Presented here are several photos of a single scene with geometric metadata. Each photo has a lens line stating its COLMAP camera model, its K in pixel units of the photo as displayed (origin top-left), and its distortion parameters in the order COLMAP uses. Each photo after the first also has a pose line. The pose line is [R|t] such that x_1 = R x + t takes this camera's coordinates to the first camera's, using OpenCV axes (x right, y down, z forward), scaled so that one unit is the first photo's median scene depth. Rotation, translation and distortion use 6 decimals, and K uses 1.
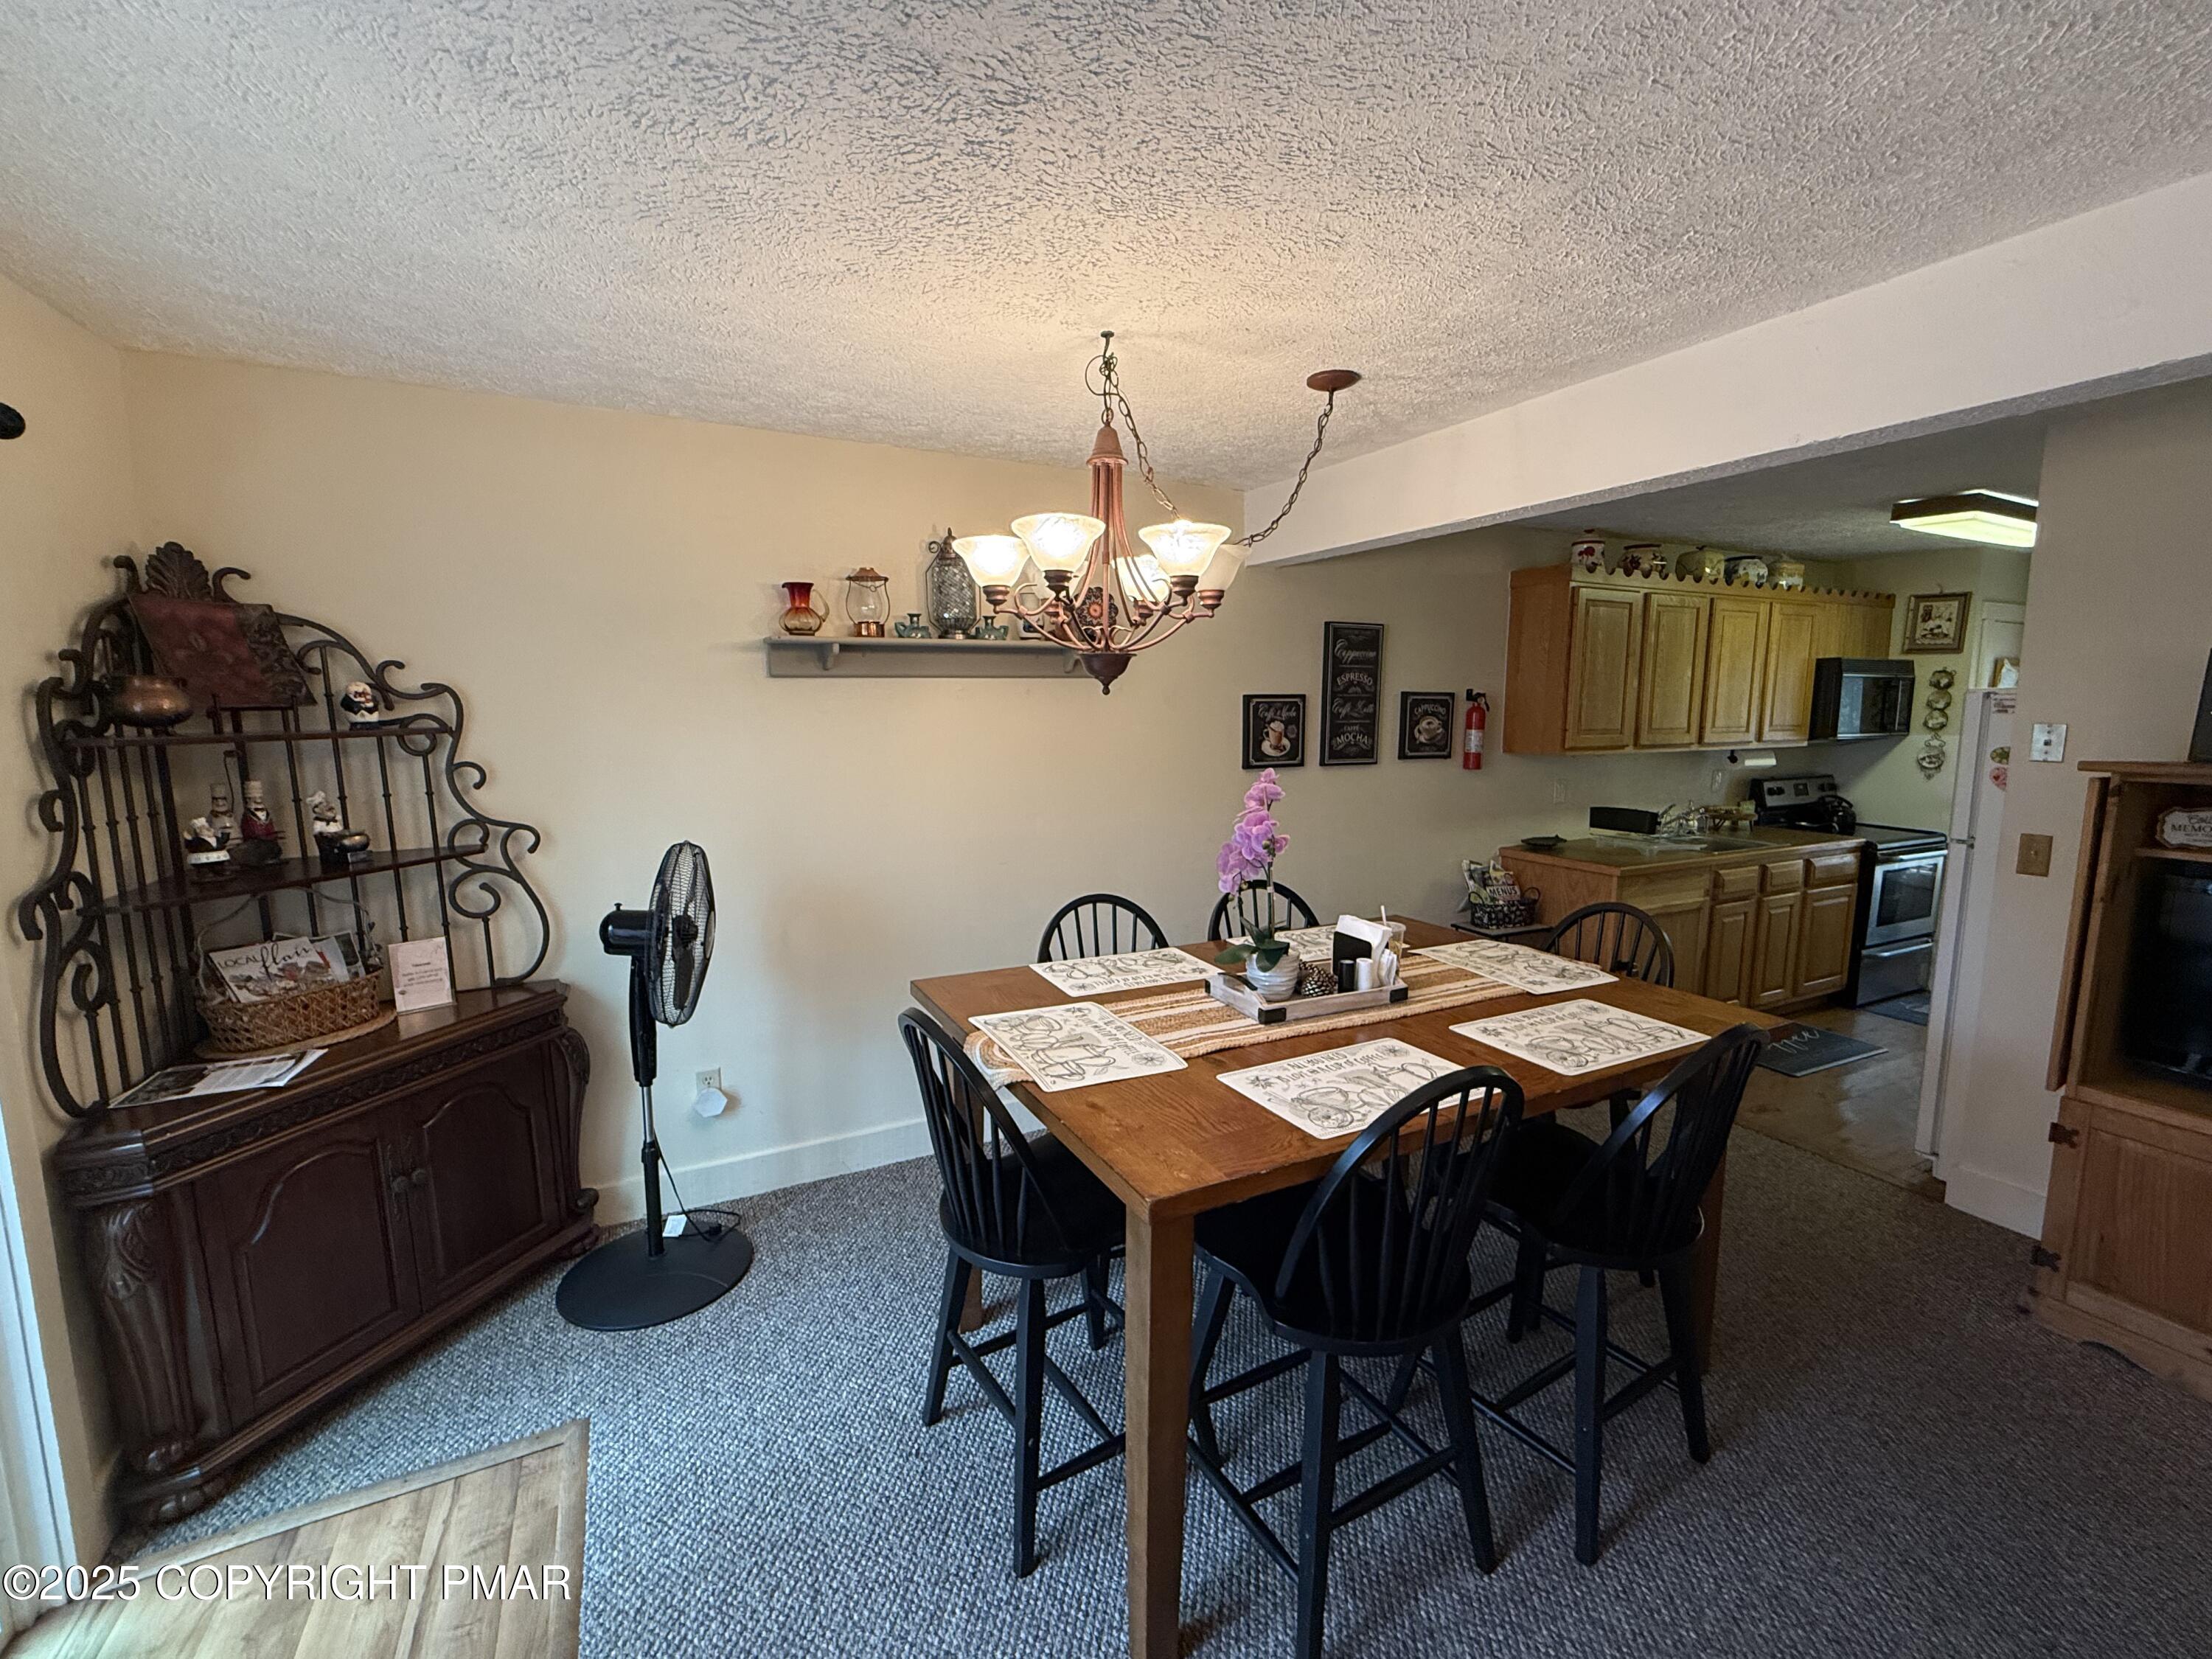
lens RADIAL K [[888.1, 0, 1105.3], [0, 888.1, 827.3], [0, 0, 1]] dist [-0.018311, -0.000263]
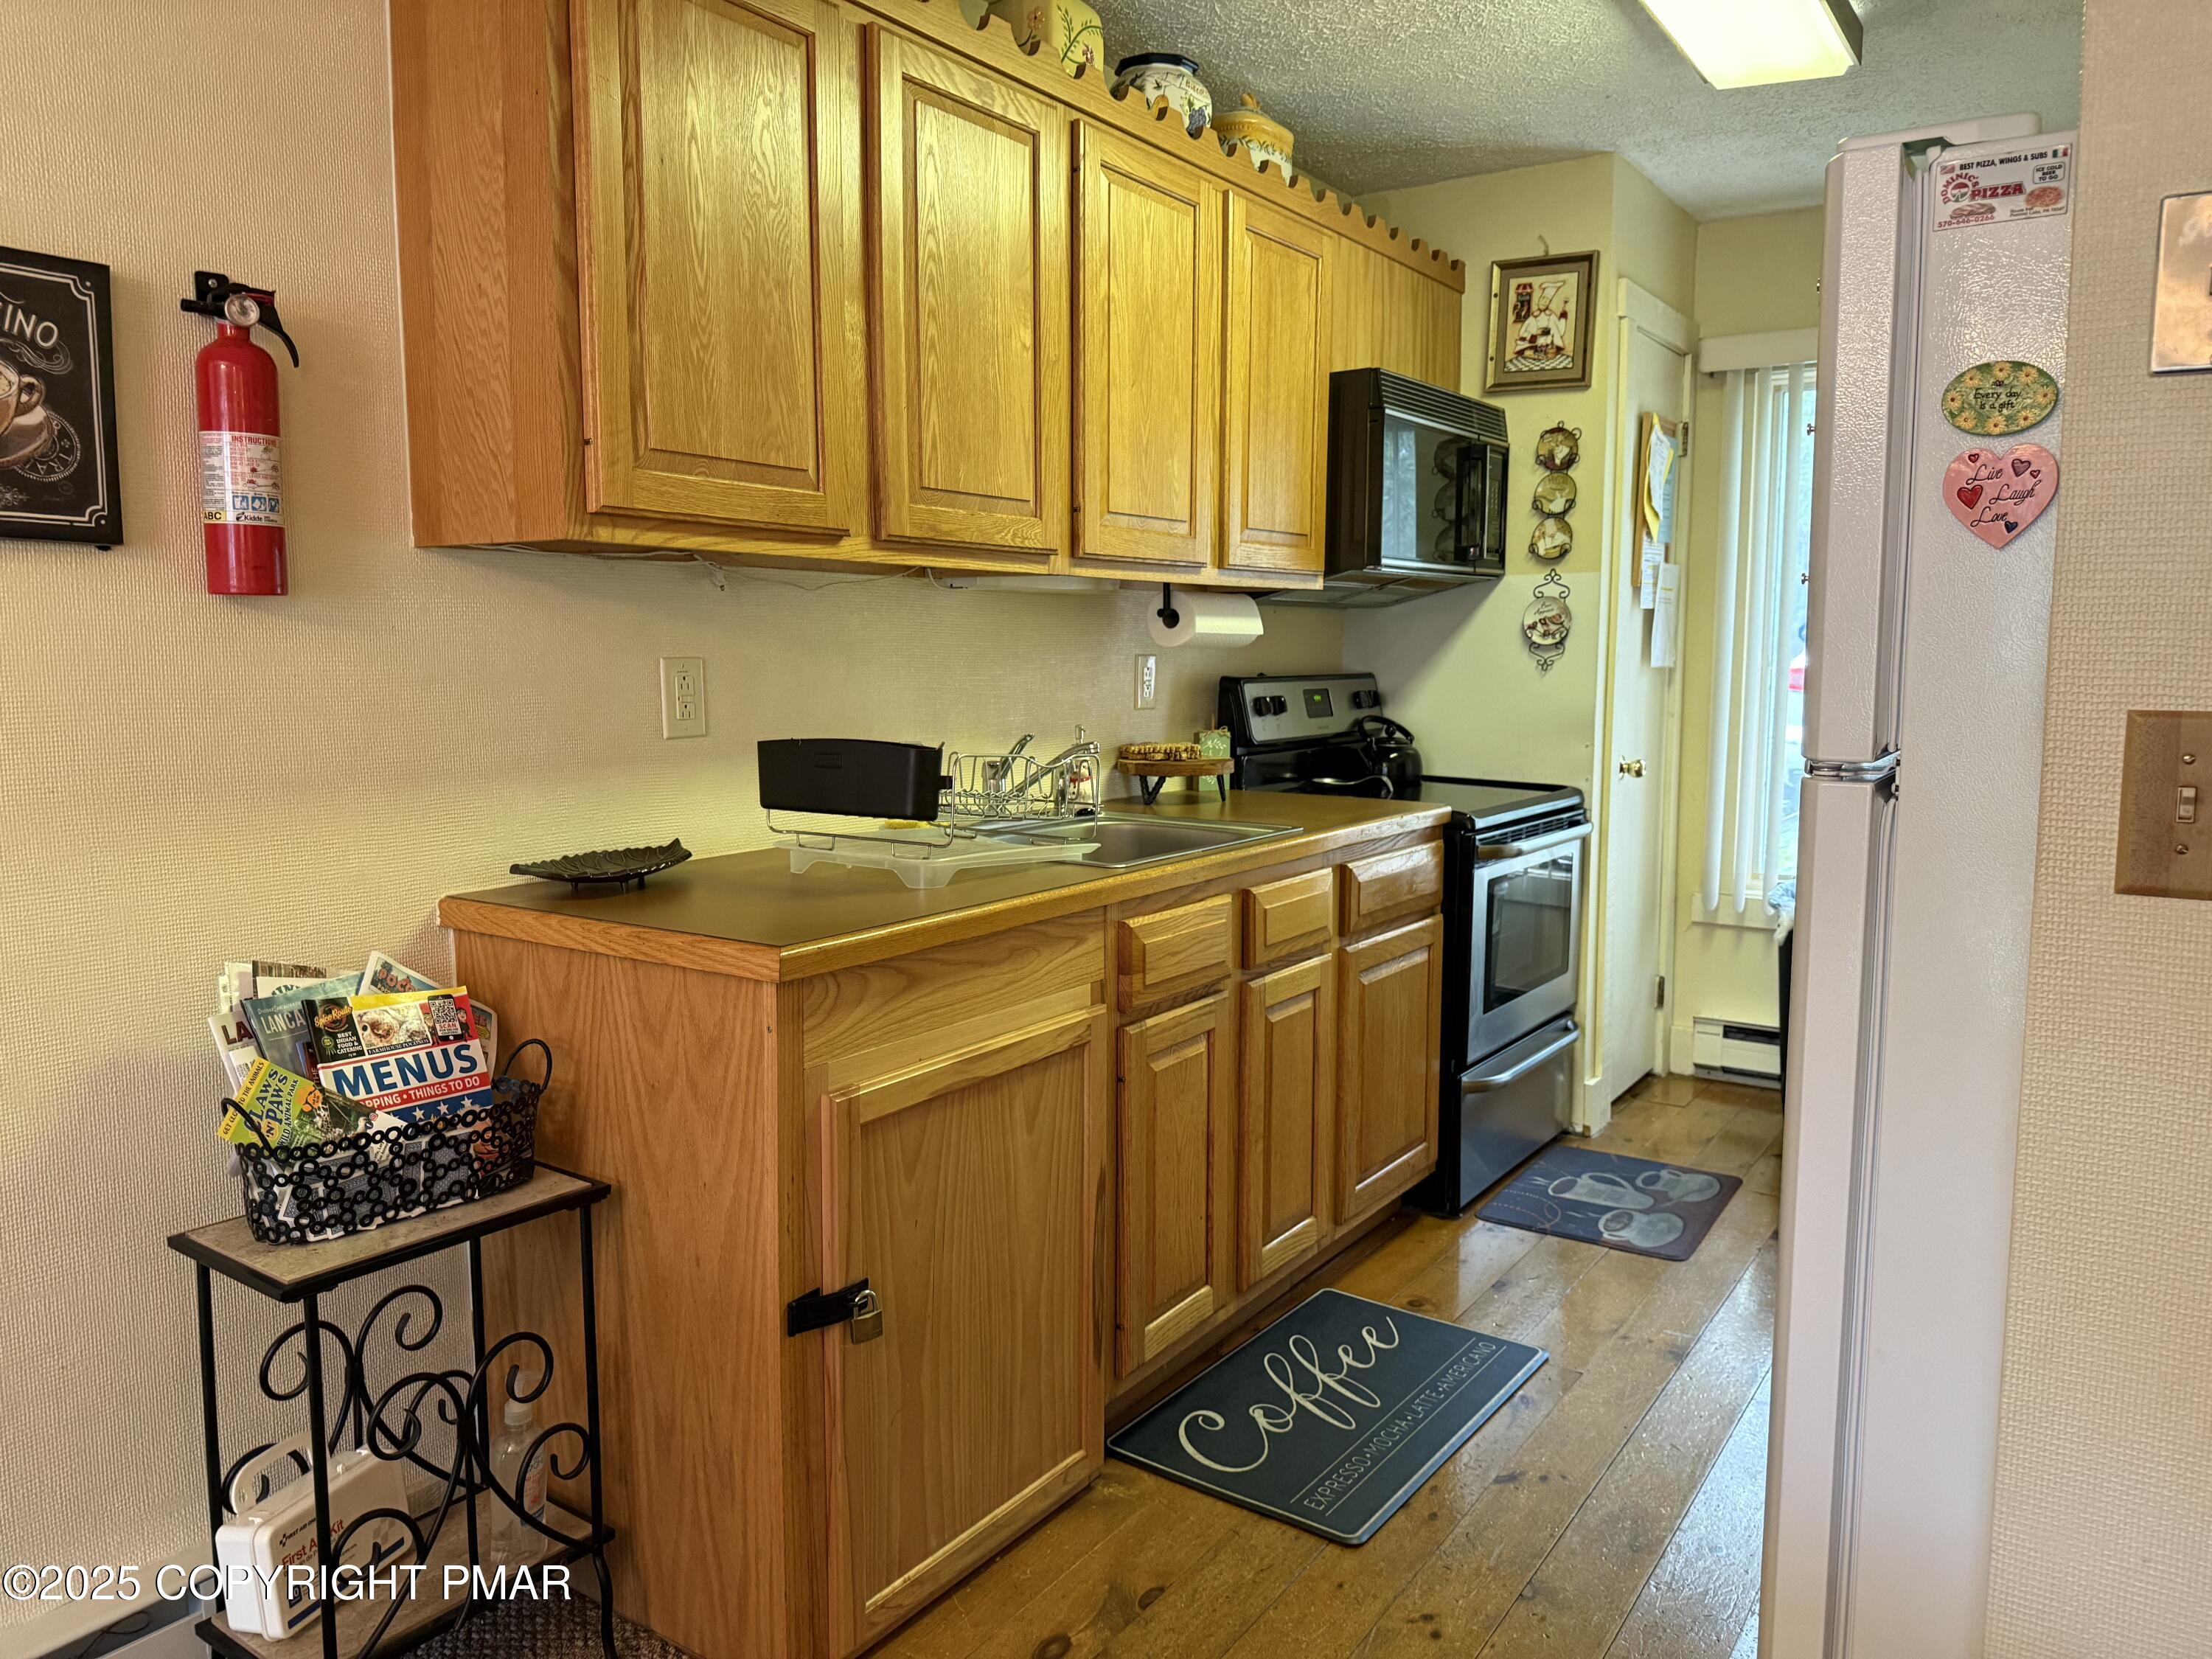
lens RADIAL K [[1562.9, 0, 1105.4], [0, 1562.9, 821.5], [0, 0, 1]] dist [0.012206, -0.001473]
pose [[0.861198, -0.052083, 0.505594, 0.349803], [0.060628, 0.998160, -0.000447, 0.010922], [-0.504641, 0.031038, 0.862771, 0.440787]]
